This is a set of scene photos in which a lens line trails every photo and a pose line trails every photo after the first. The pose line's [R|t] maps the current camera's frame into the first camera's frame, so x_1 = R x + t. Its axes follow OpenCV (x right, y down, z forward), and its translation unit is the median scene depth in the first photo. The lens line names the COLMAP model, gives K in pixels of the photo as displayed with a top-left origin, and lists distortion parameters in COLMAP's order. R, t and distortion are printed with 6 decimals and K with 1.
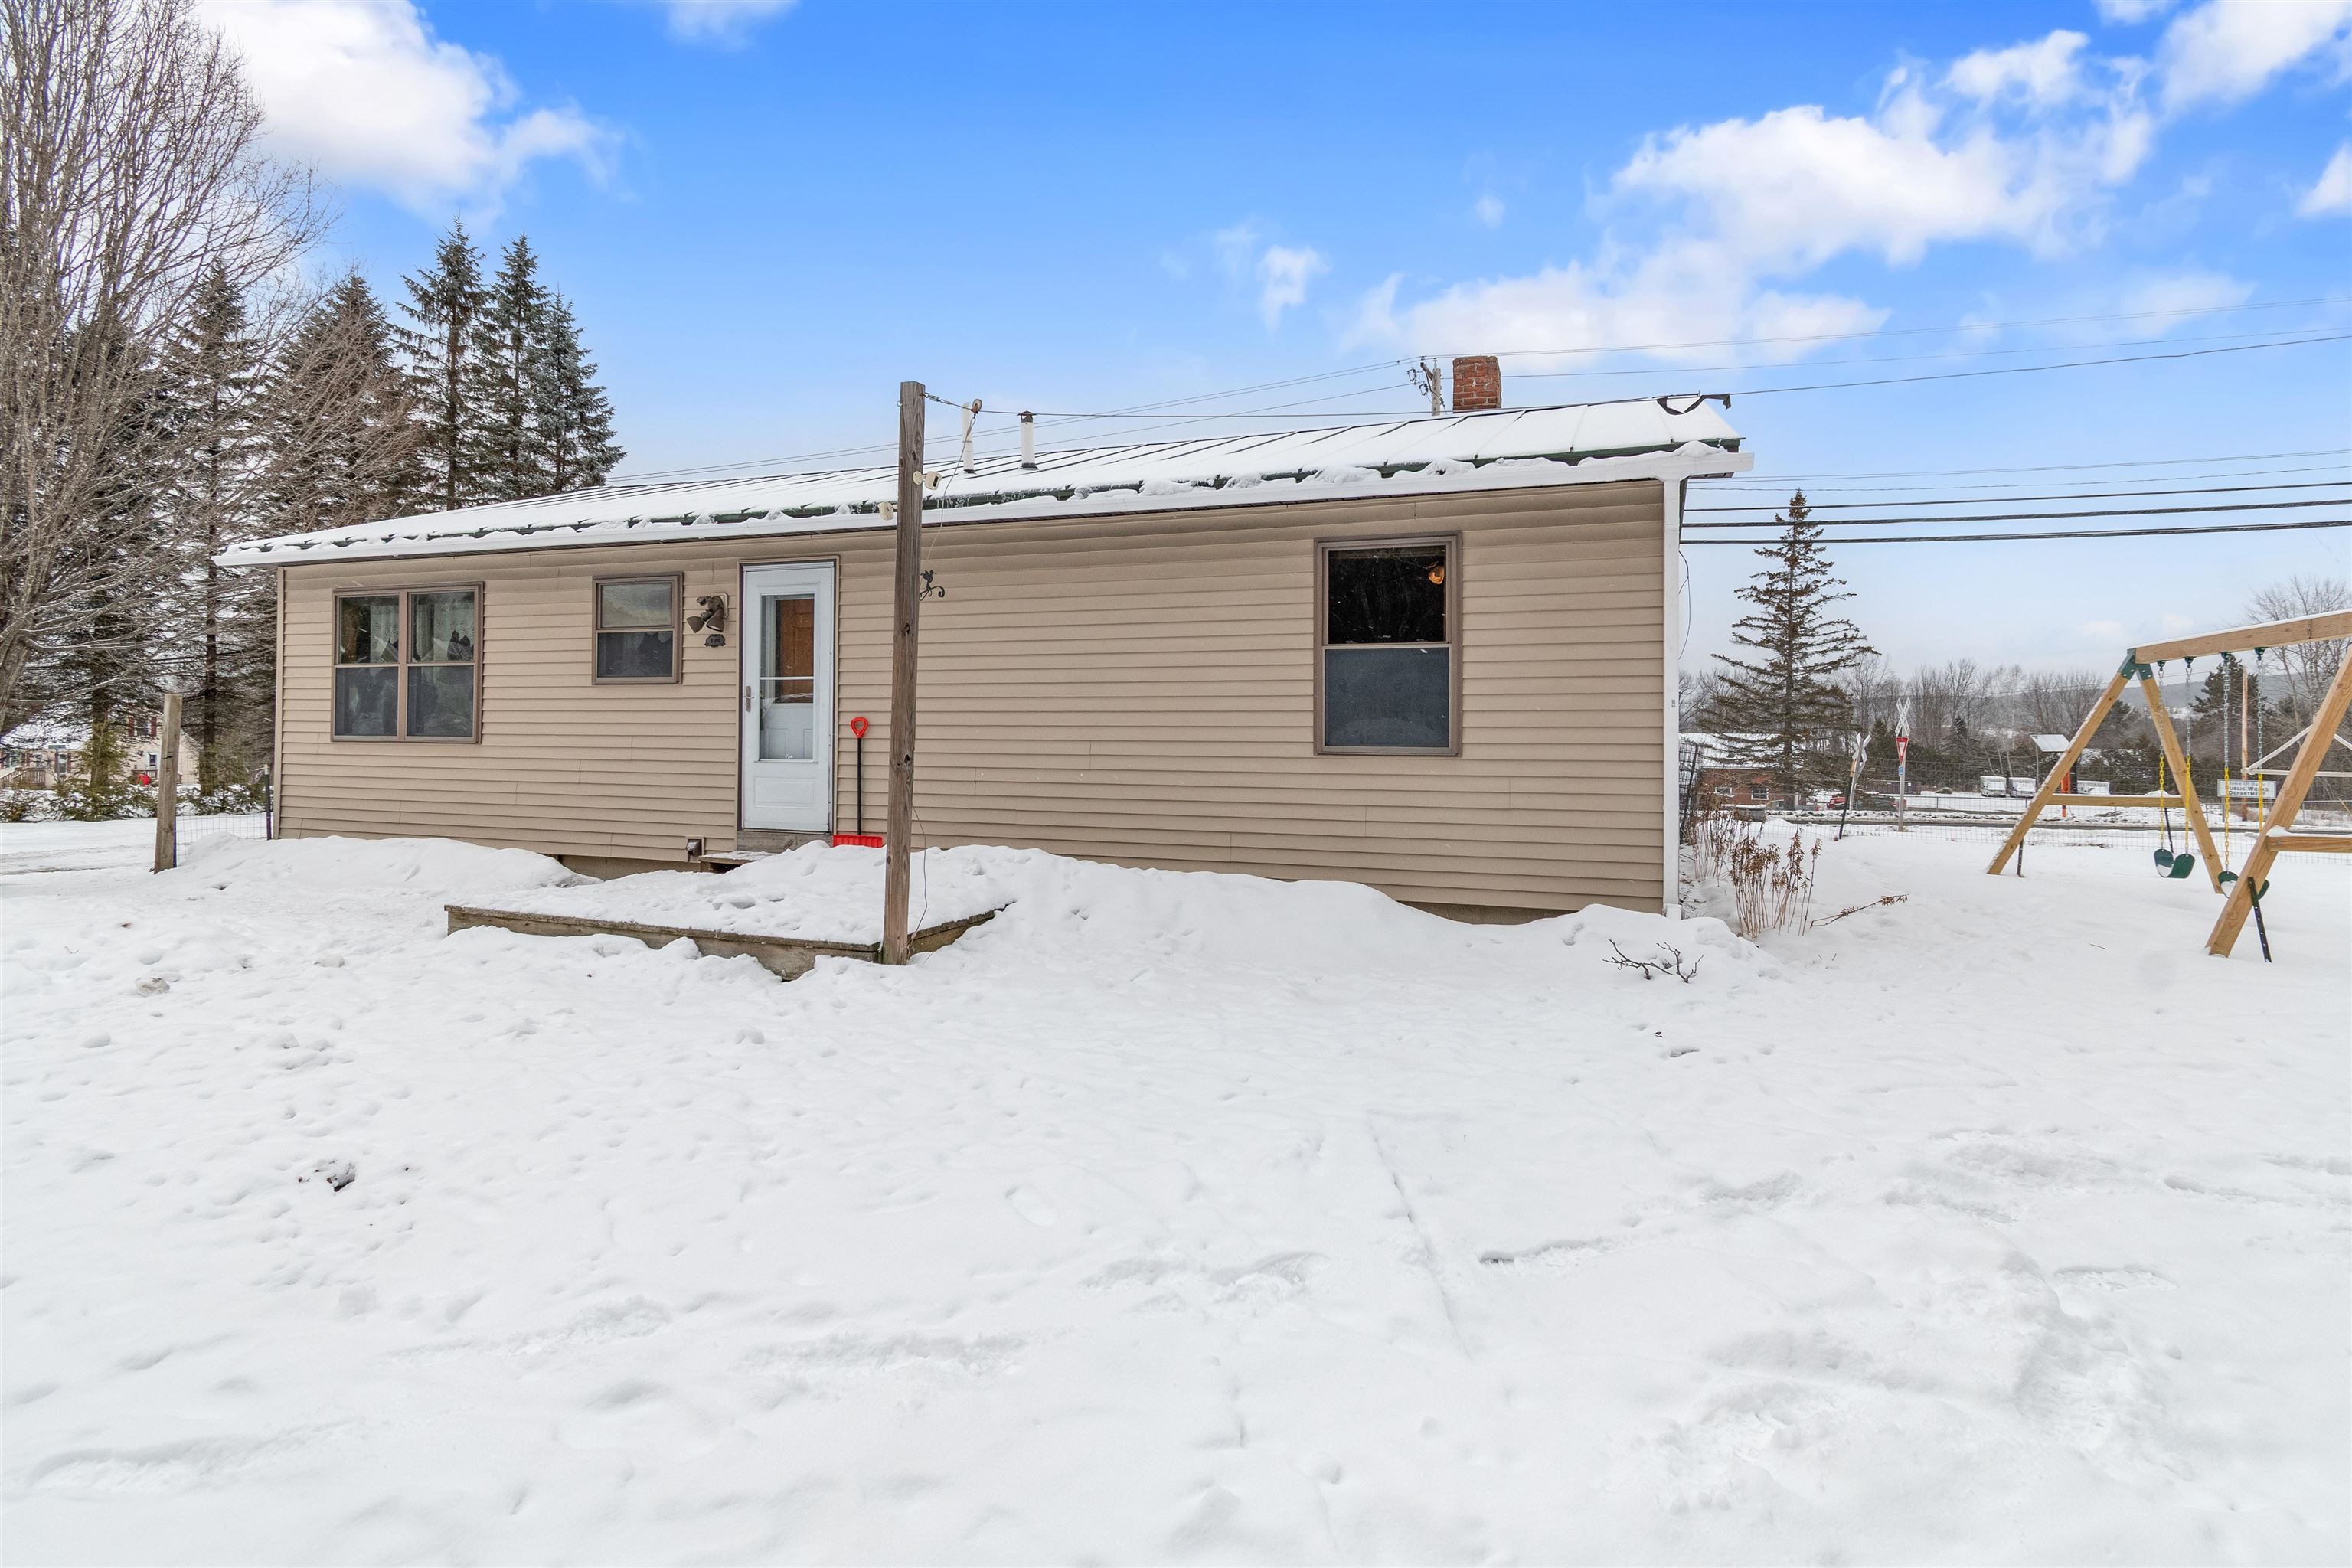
lens RADIAL K [[1148.8, 0, 1180.6], [0, 1148.8, 709.4], [0, 0, 1]] dist [0.001434, 0.000454]
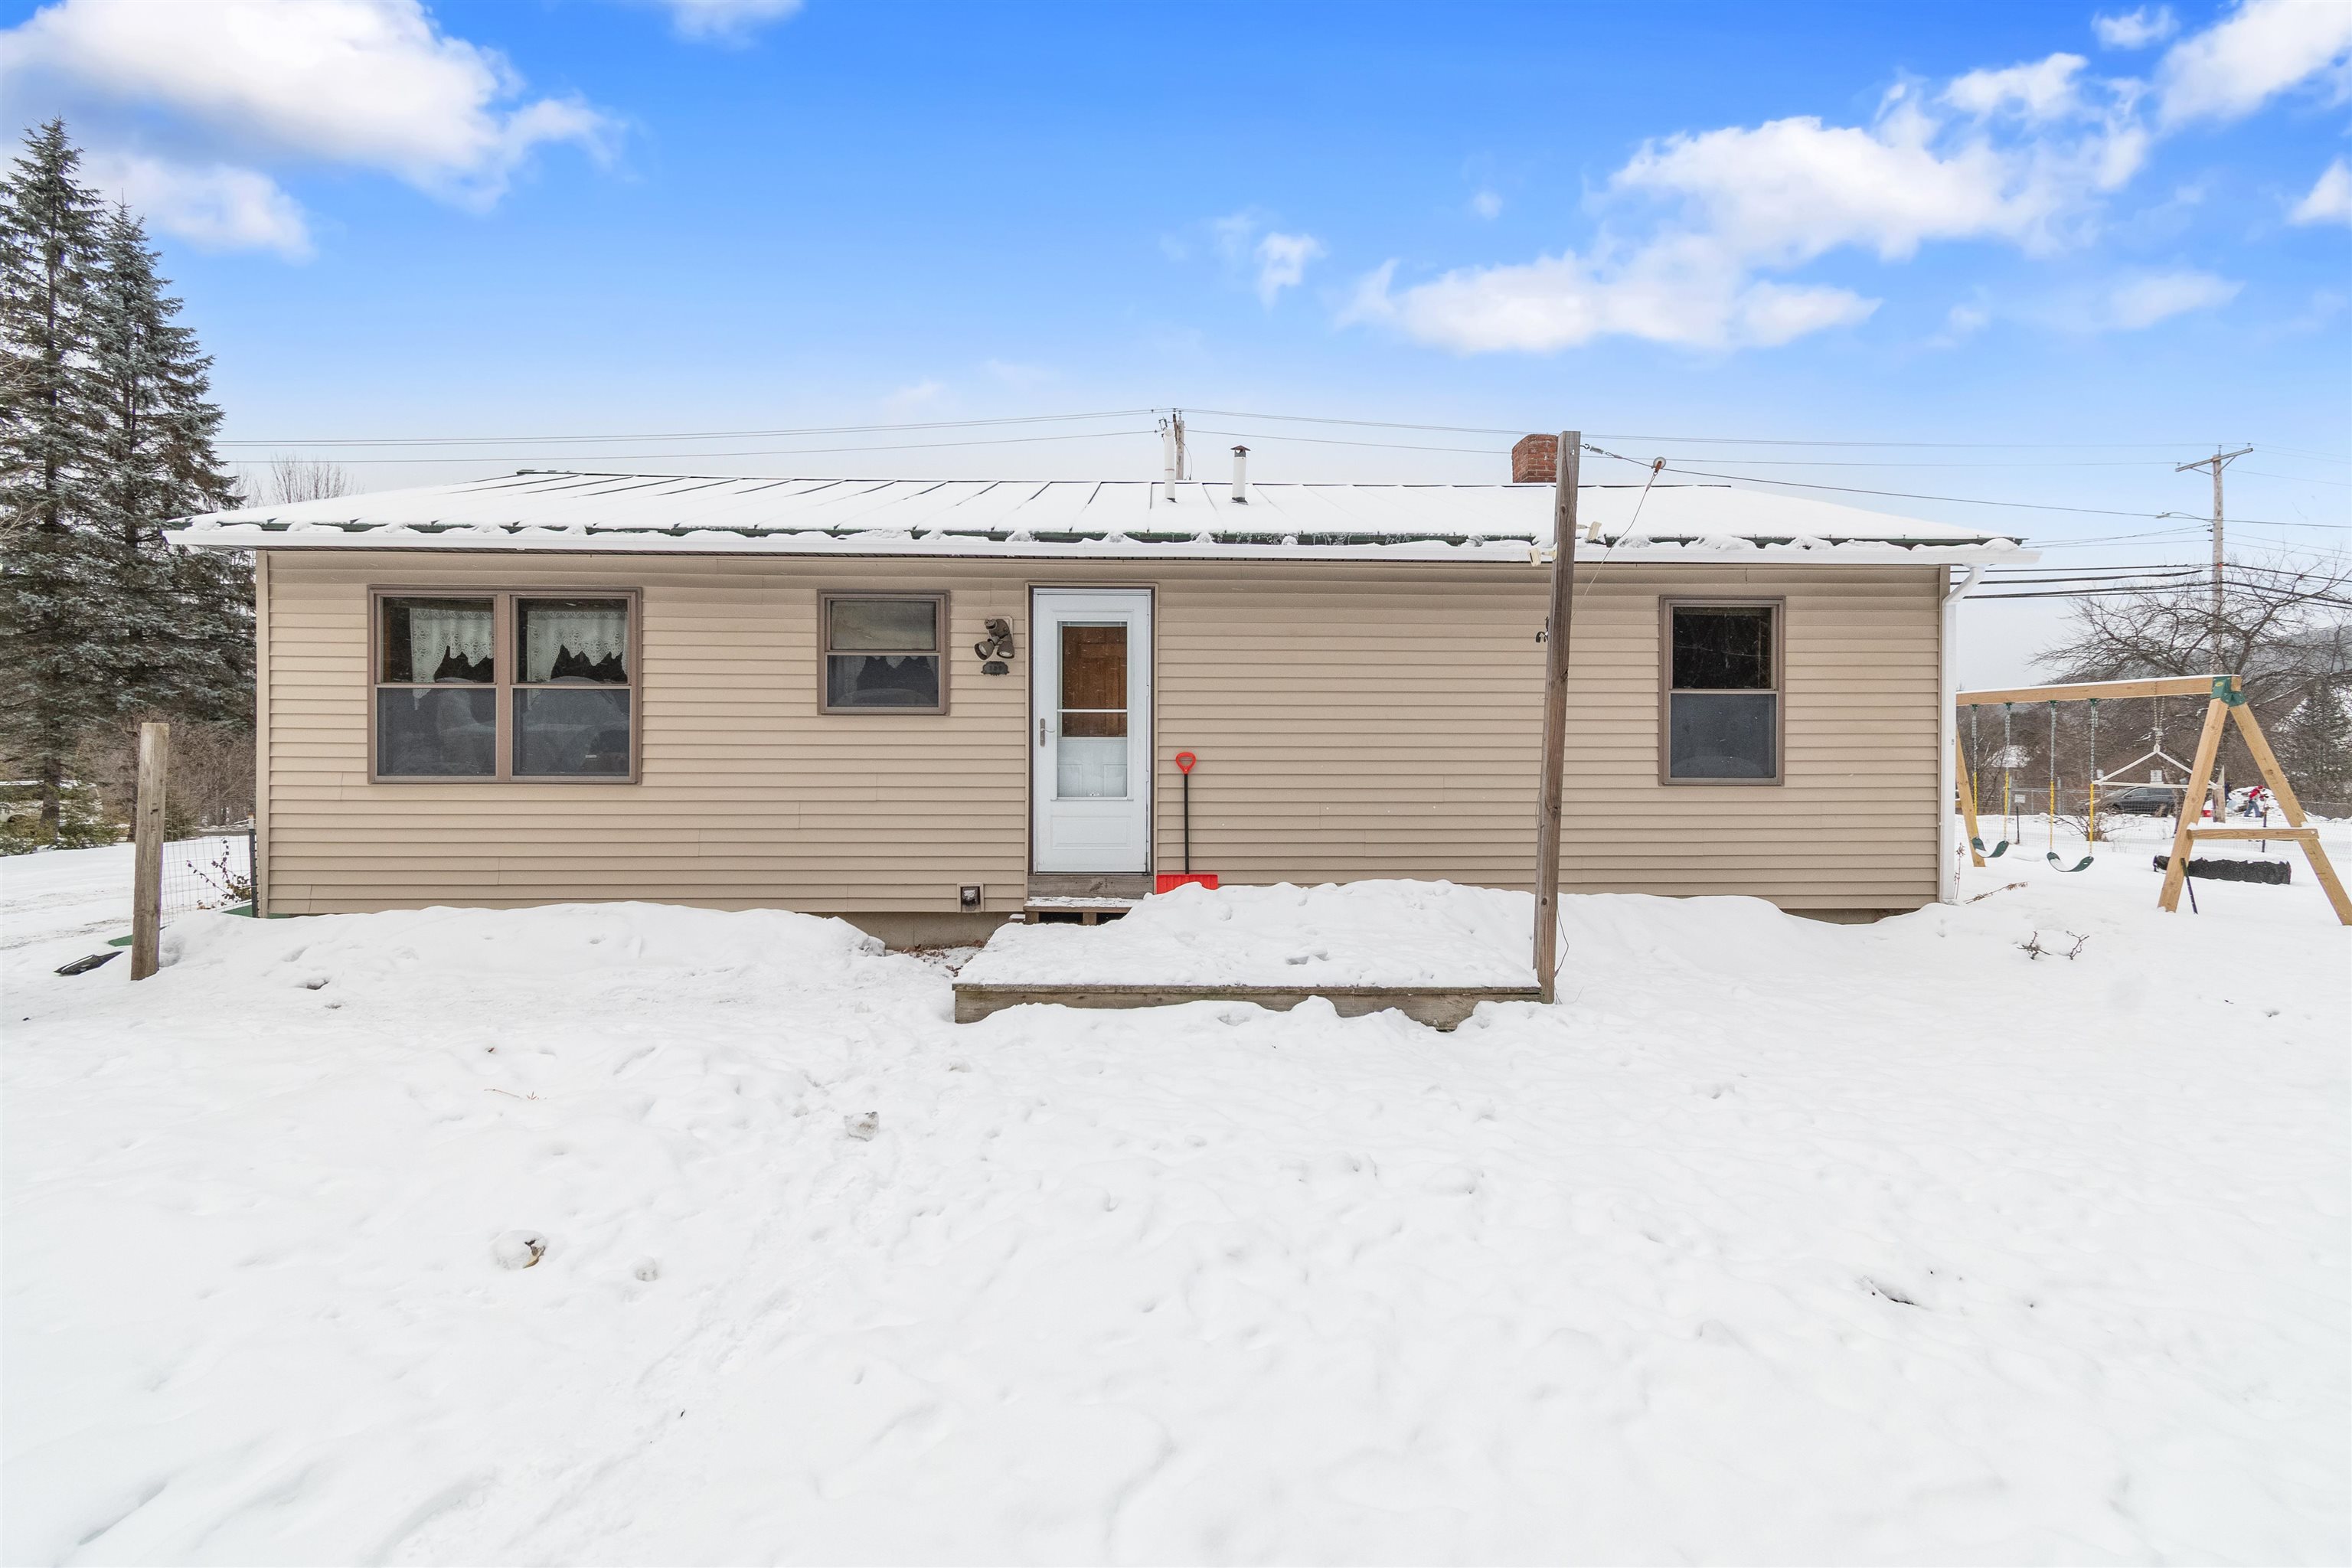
lens RADIAL K [[1060.7, 0, 1183.3], [0, 1060.7, 747.1], [0, 0, 1]] dist [0.002861, -0.000878]
pose [[0.928636, -0.005007, 0.370958, -0.694467], [-0.003250, 0.999761, 0.021630, -0.019512], [-0.370978, -0.021292, 0.928398, 0.193344]]
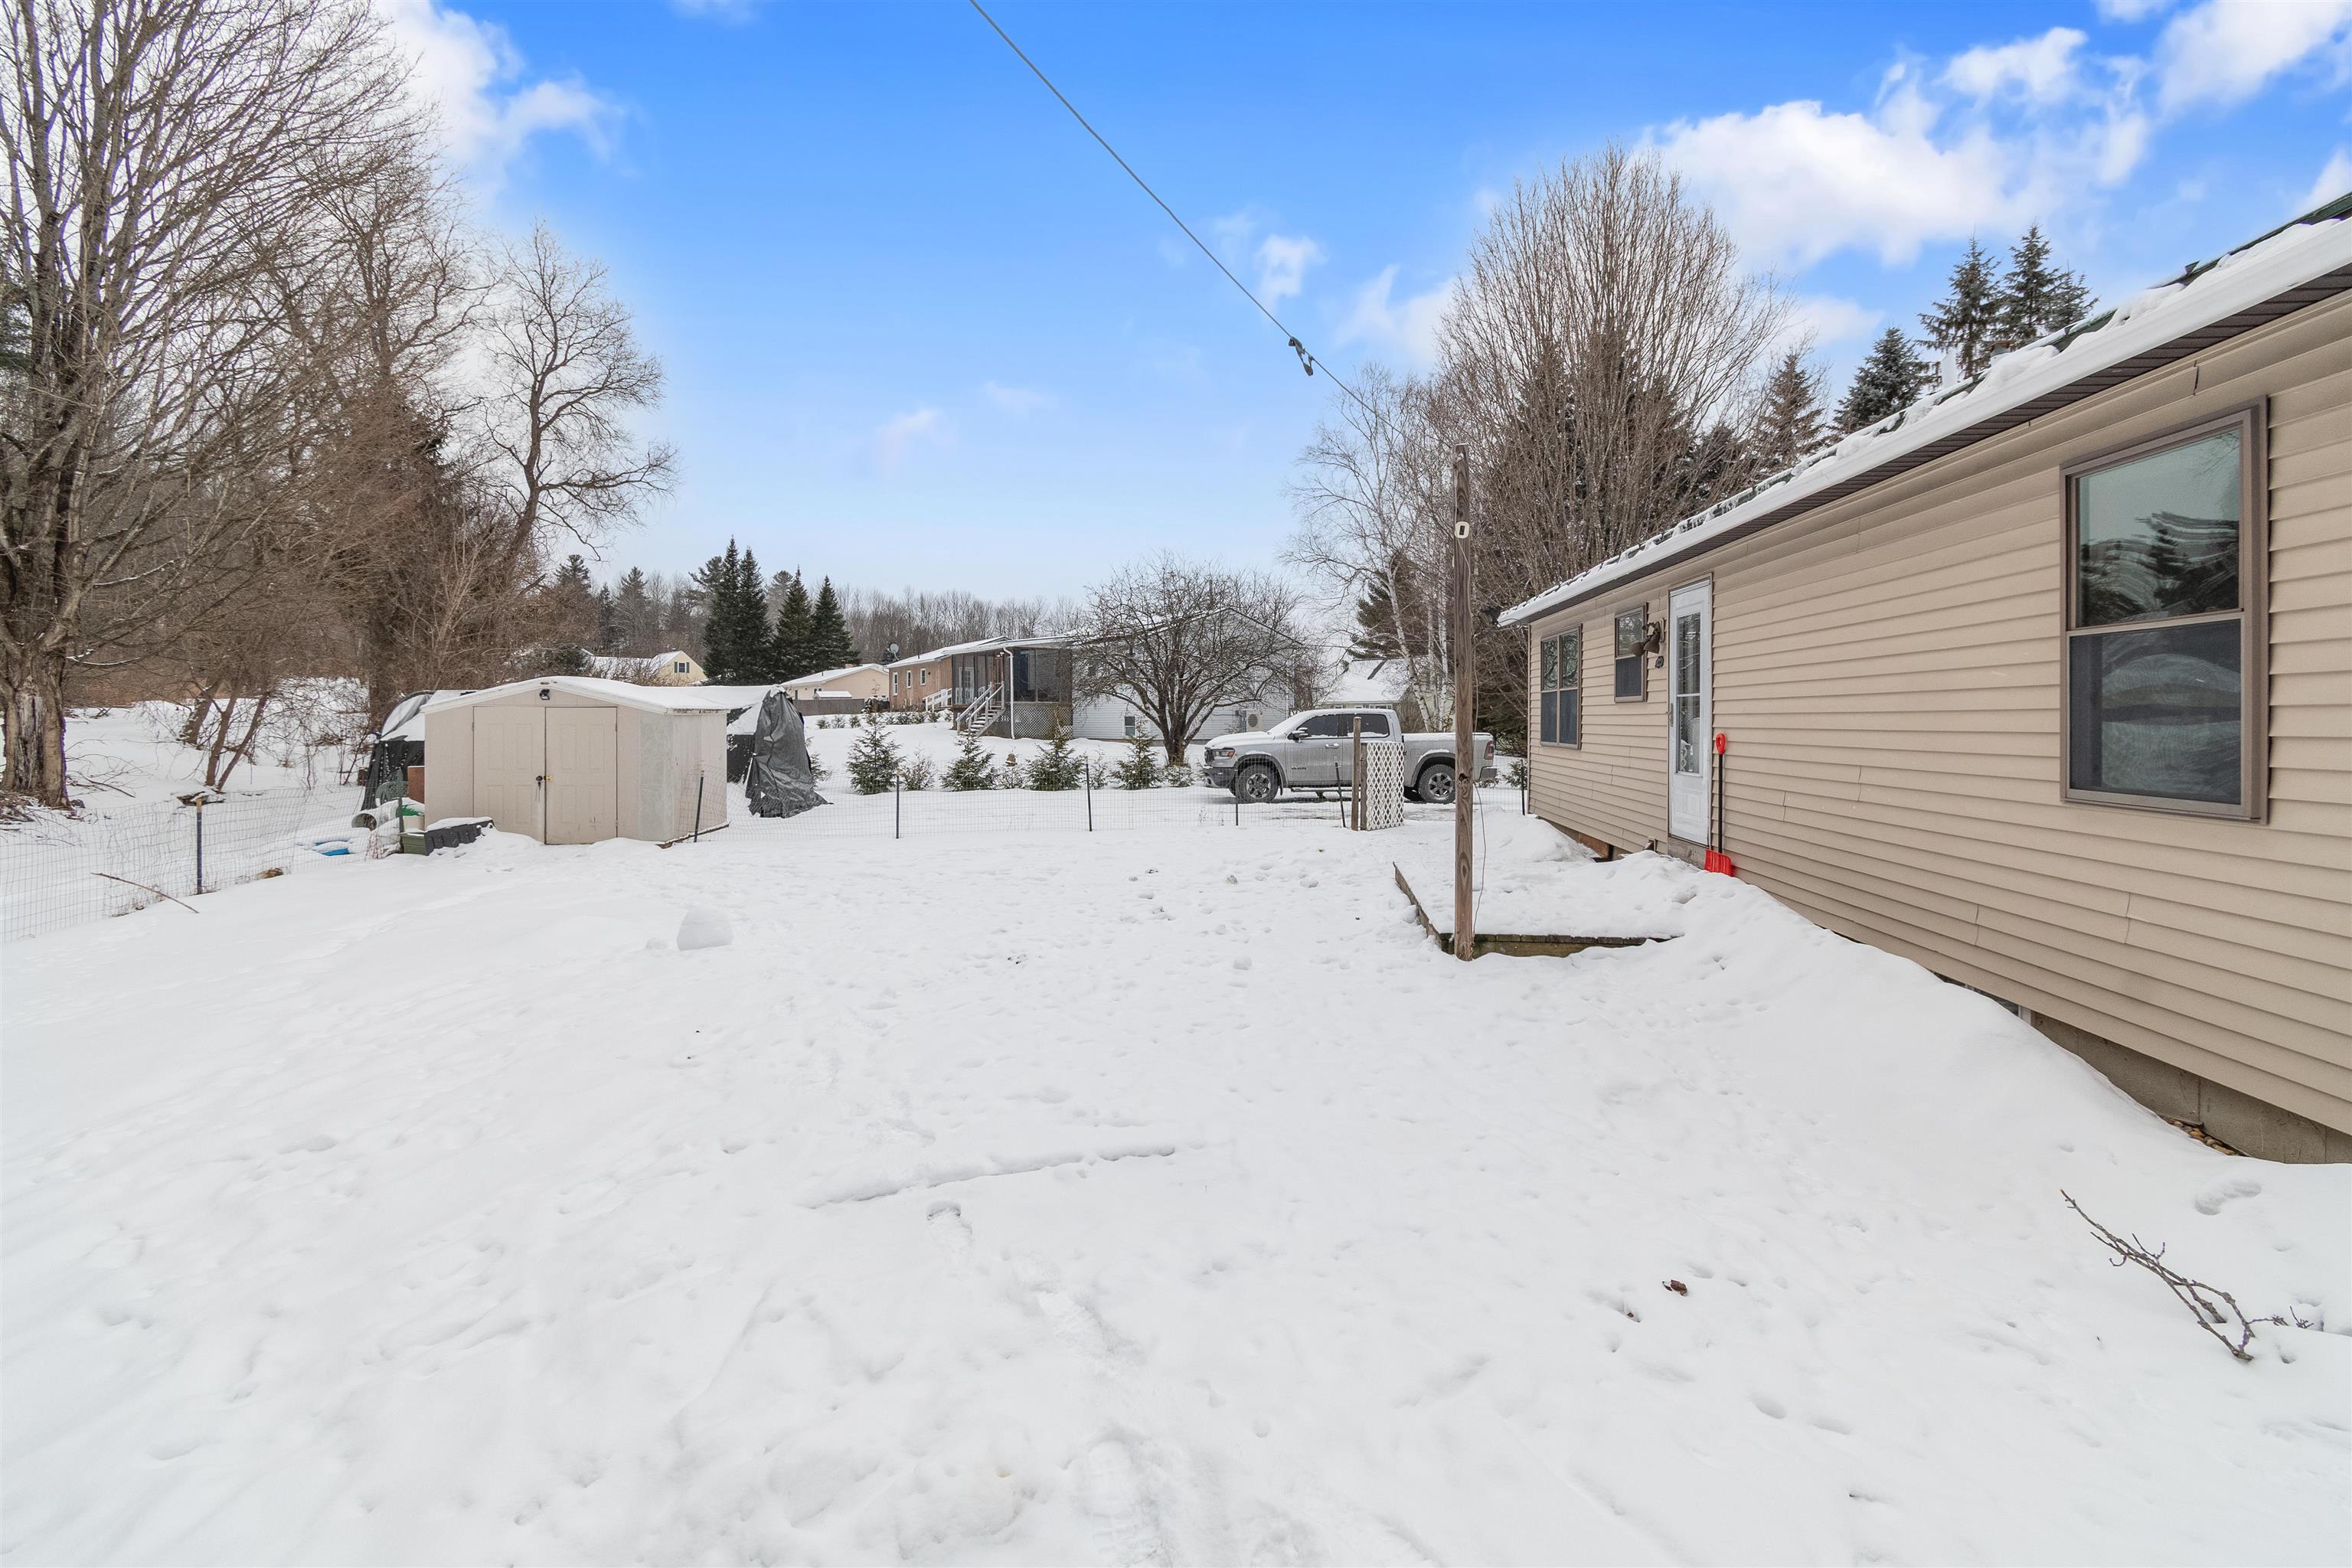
lens RADIAL K [[1044.4, 0, 1200.4], [0, 1044.4, 715.5], [0, 0, 1]] dist [-0.000063, -0.000566]
pose [[0.259541, -0.009480, -0.965686, 0.540730], [0.019173, 0.999805, -0.004662, -0.014800], [0.965542, -0.017305, 0.259672, 0.374680]]
